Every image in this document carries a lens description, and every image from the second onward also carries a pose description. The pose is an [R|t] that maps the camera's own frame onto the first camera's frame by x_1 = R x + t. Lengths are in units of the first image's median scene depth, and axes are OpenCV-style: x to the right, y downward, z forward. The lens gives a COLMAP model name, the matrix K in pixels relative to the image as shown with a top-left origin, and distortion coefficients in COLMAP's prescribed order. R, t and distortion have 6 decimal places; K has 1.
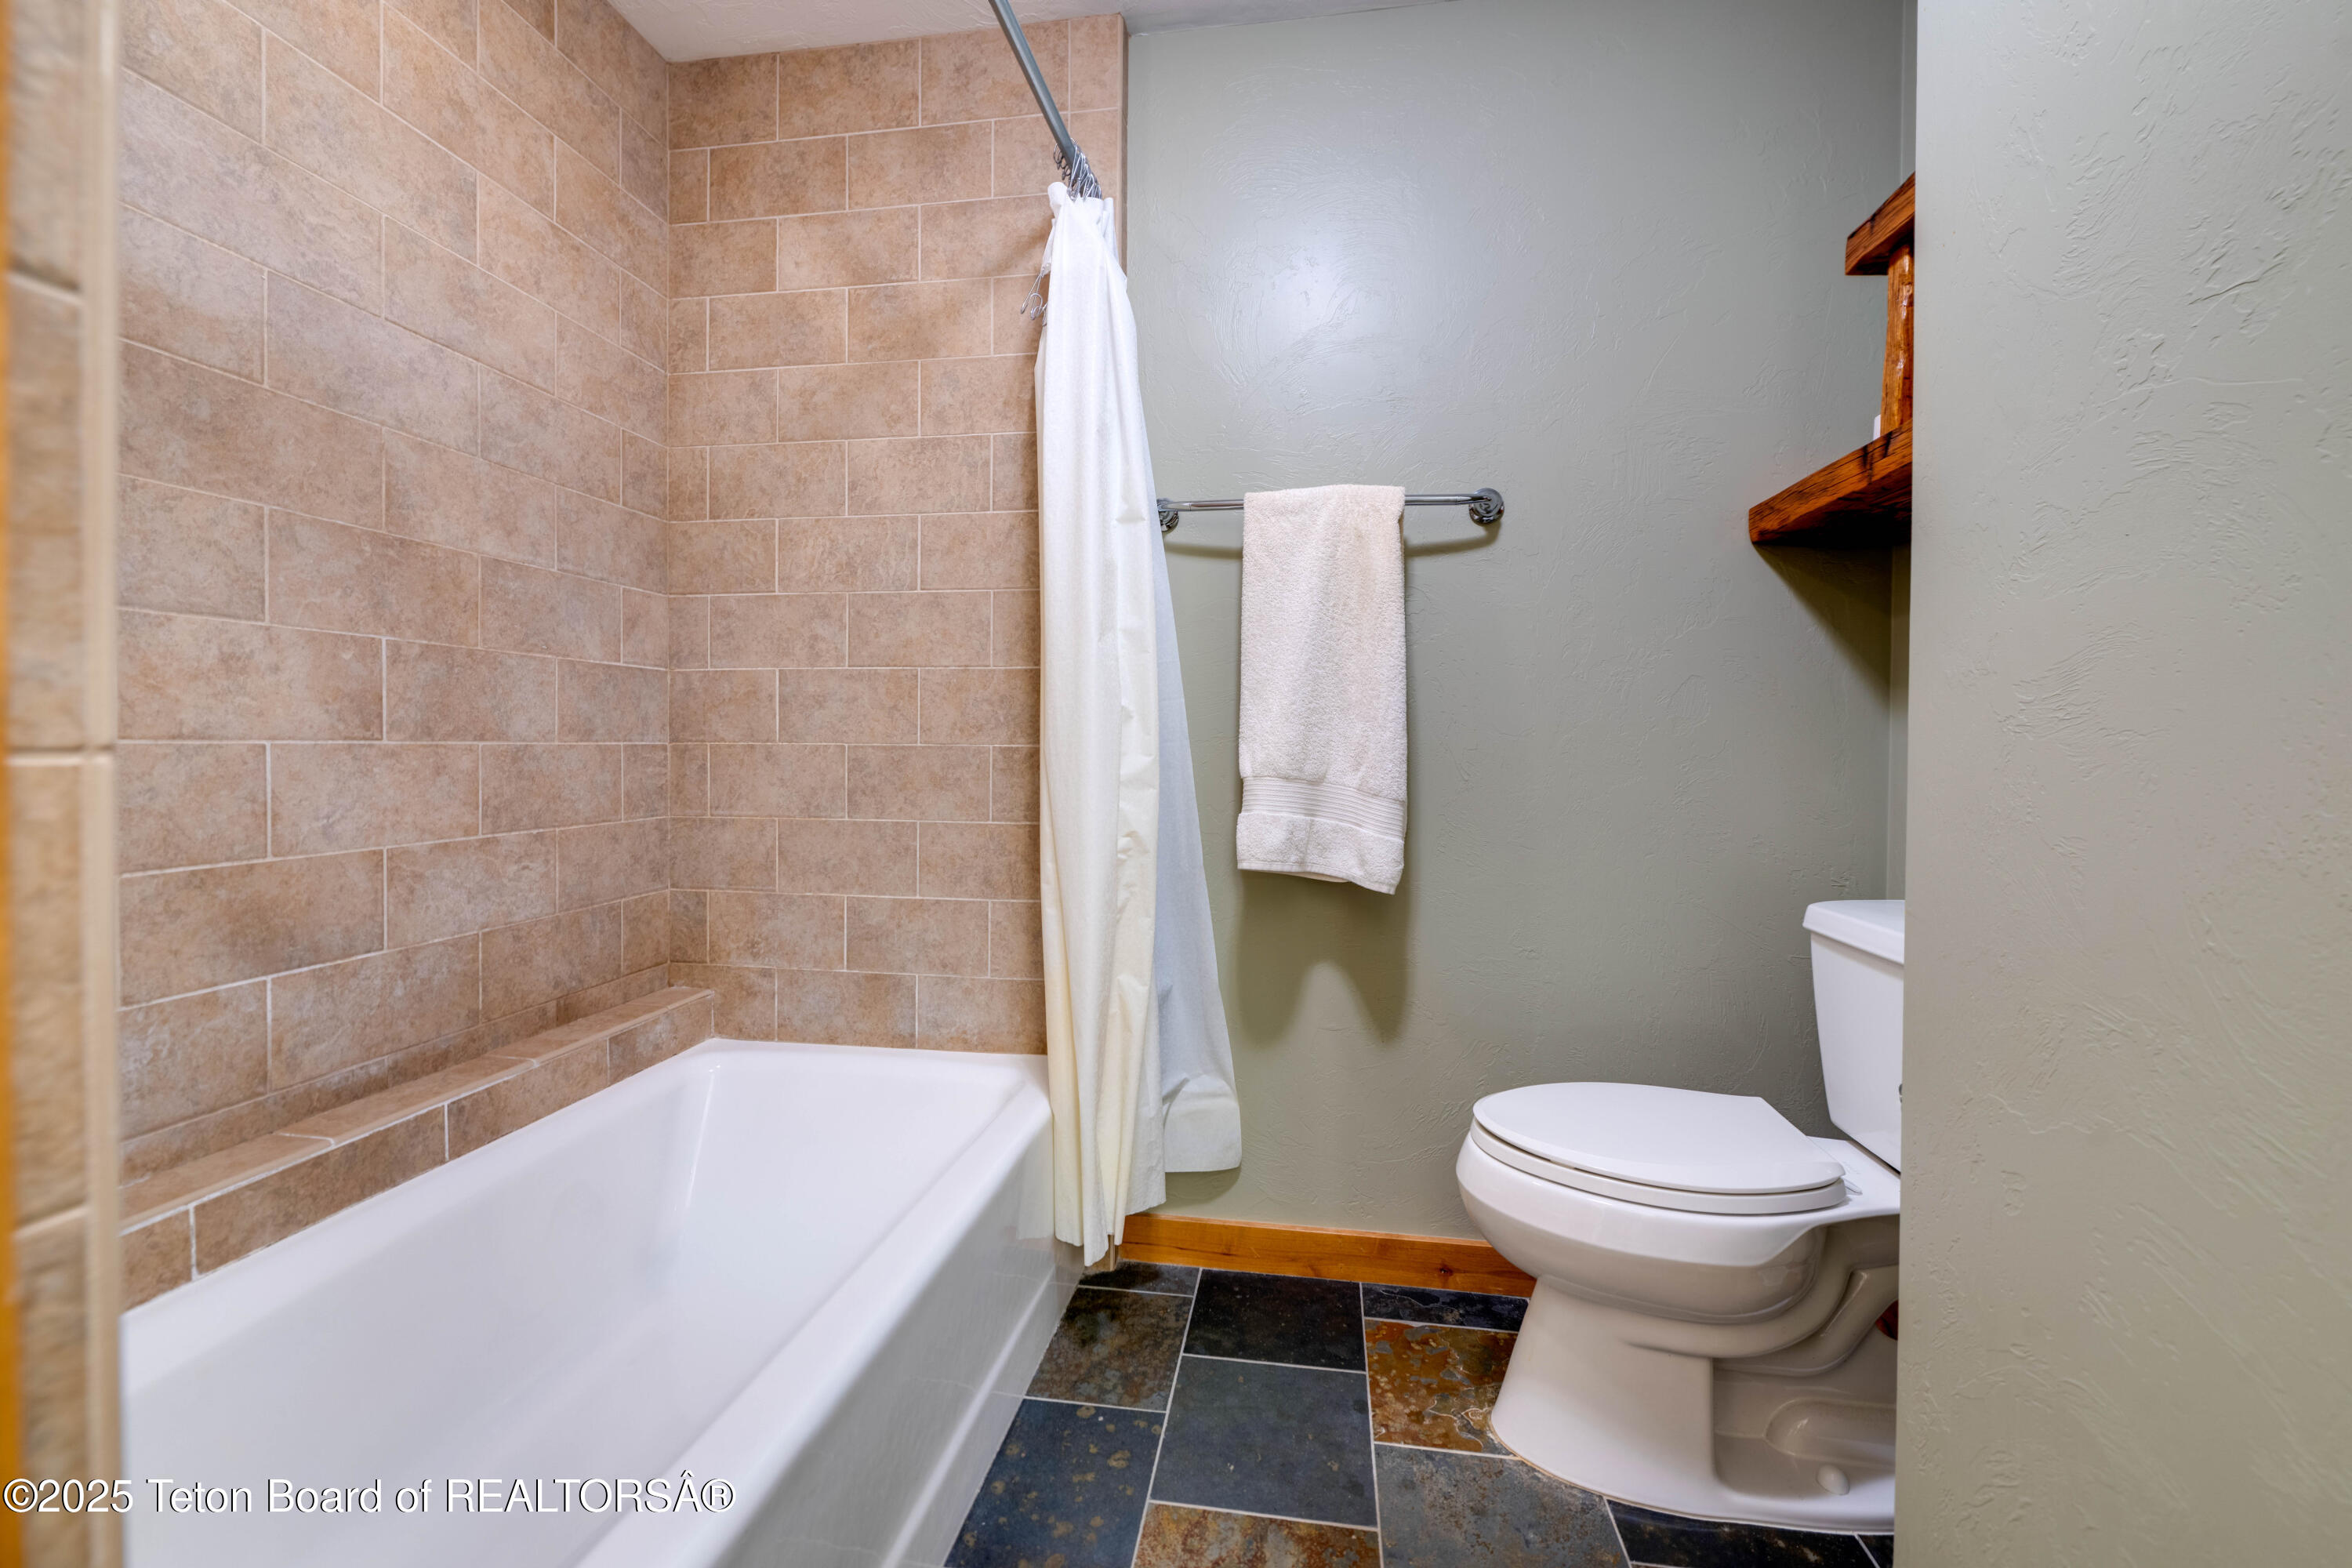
lens RADIAL K [[929.8, 0, 1177.6], [0, 929.8, 764.9], [0, 0, 1]] dist [-0.000468, -0.000051]
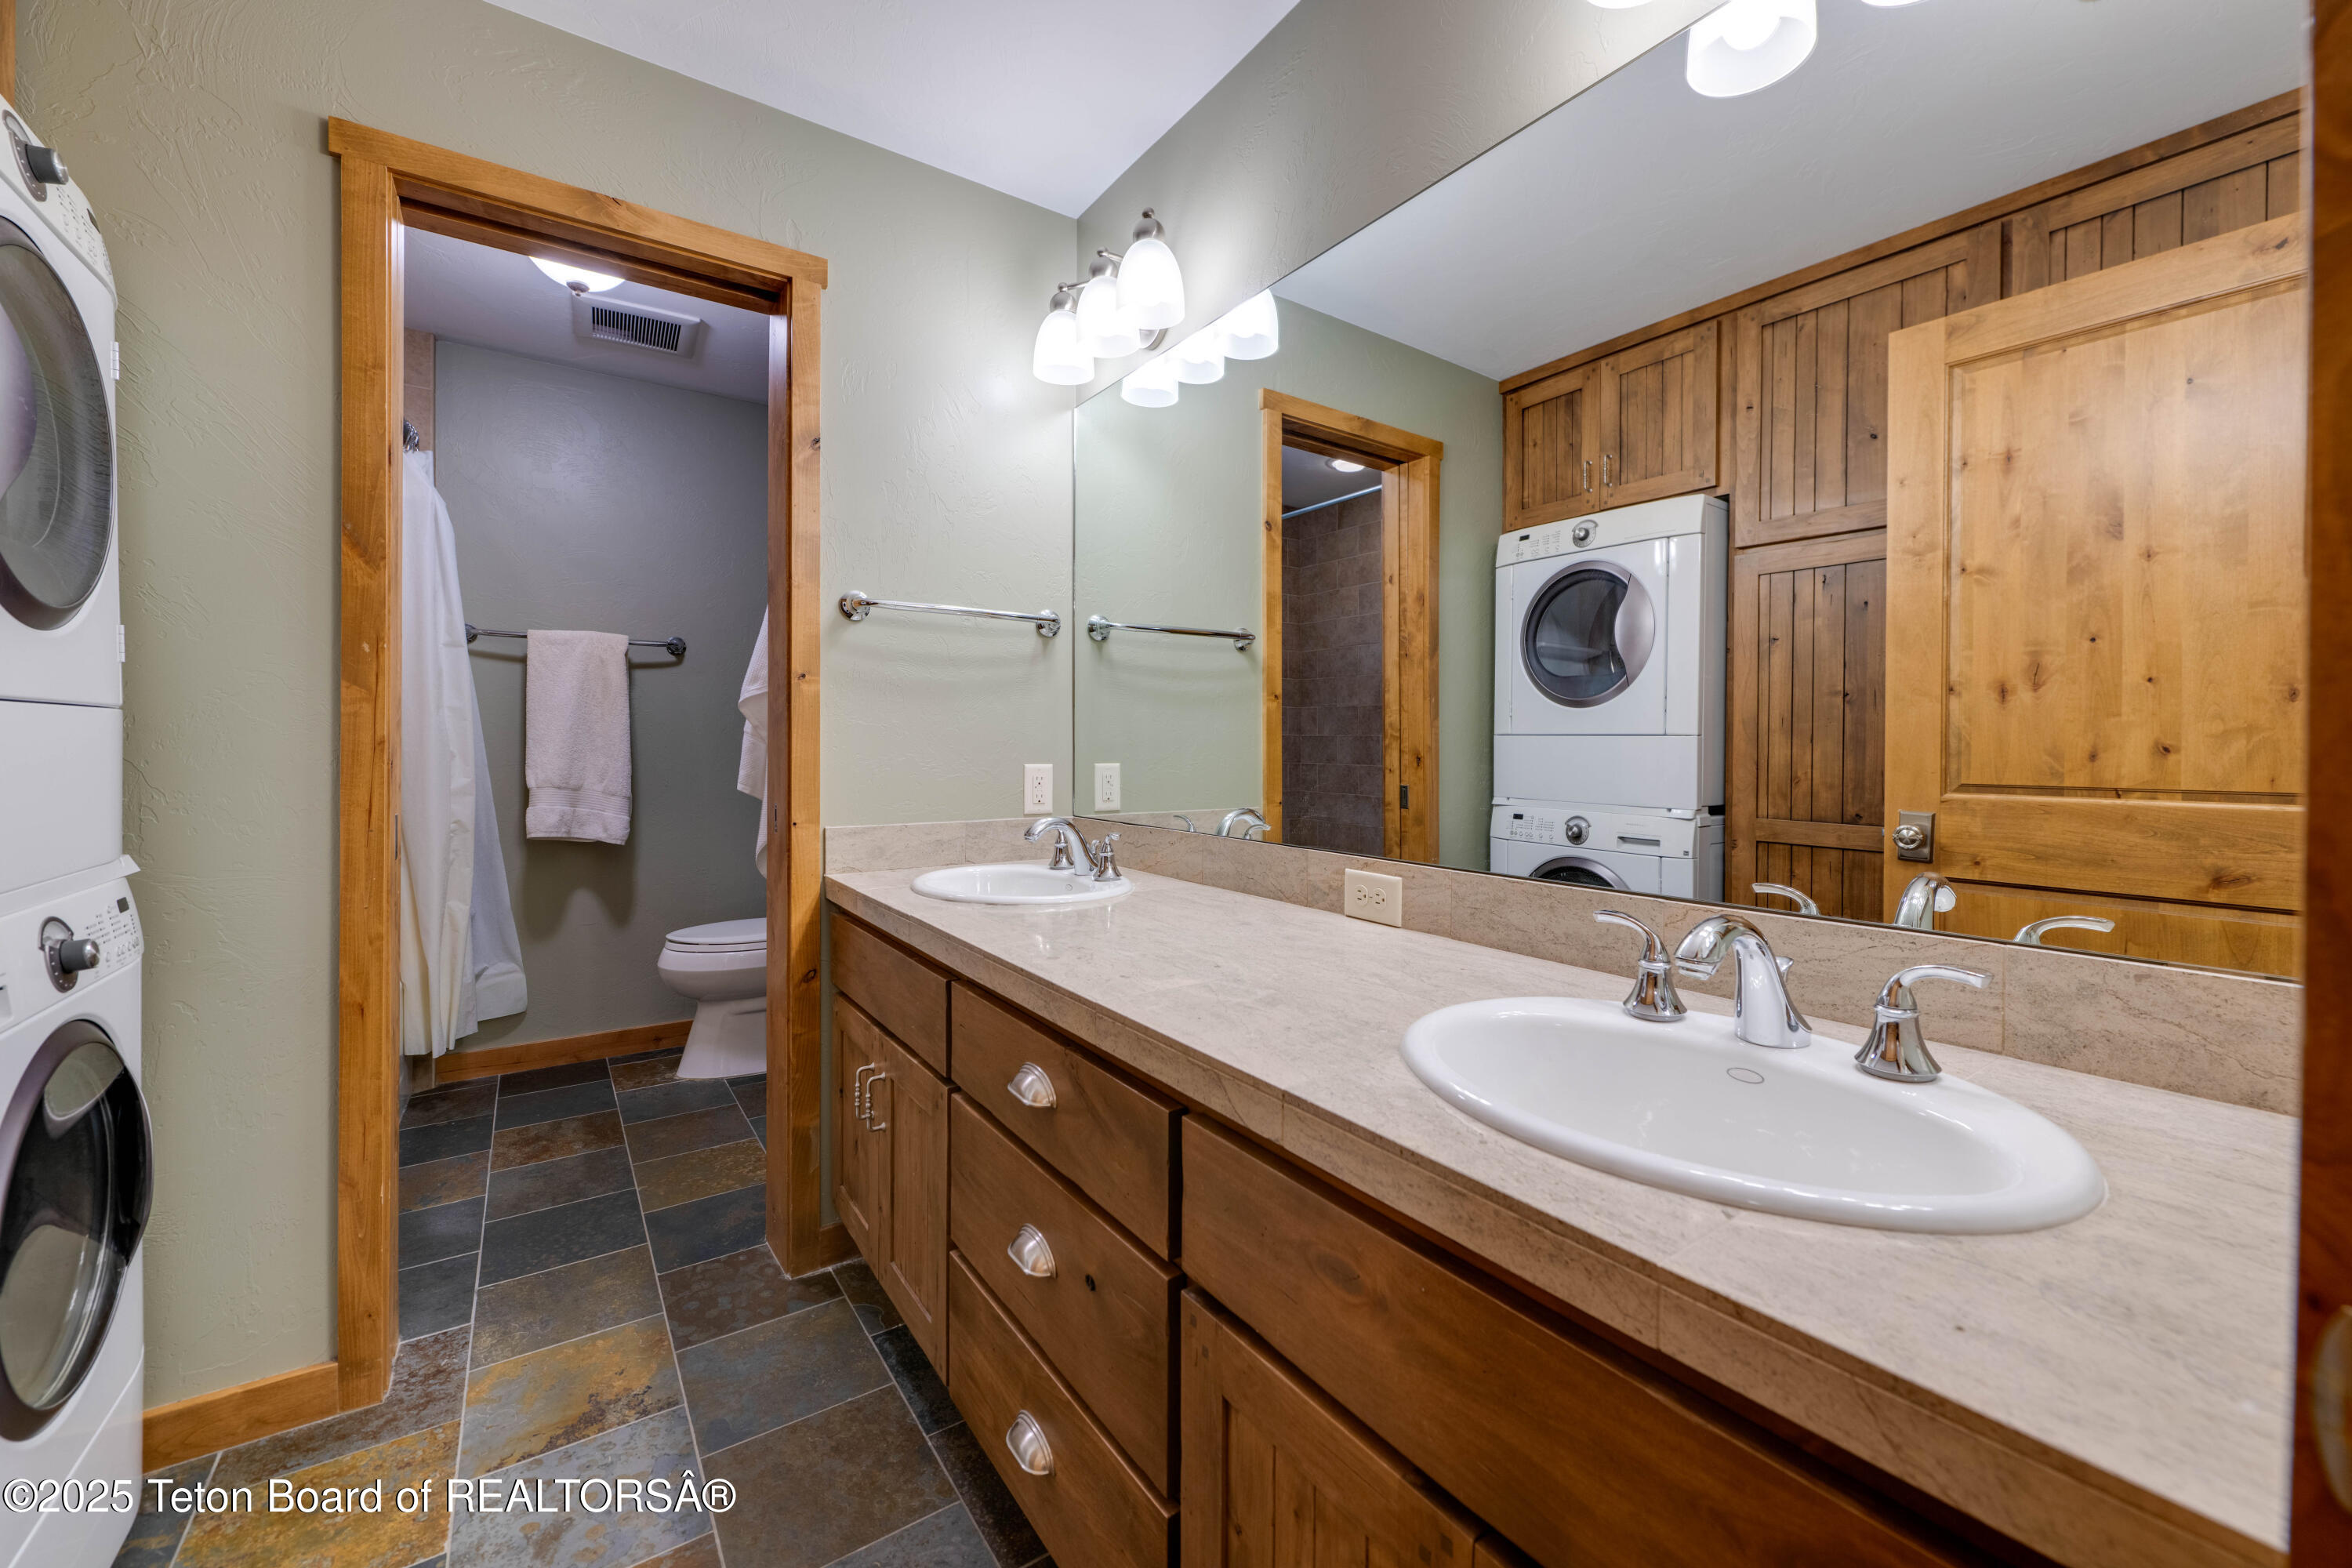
lens RADIAL K [[929.8, 0, 1186.1], [0, 929.8, 751.4], [0, 0, 1]] dist [-0.000468, -0.000051]
pose [[0.722568, -0.006001, 0.691274, -0.260542], [0.015095, 0.999861, -0.007098, -0.026079], [-0.691135, 0.015564, 0.722558, -1.215224]]
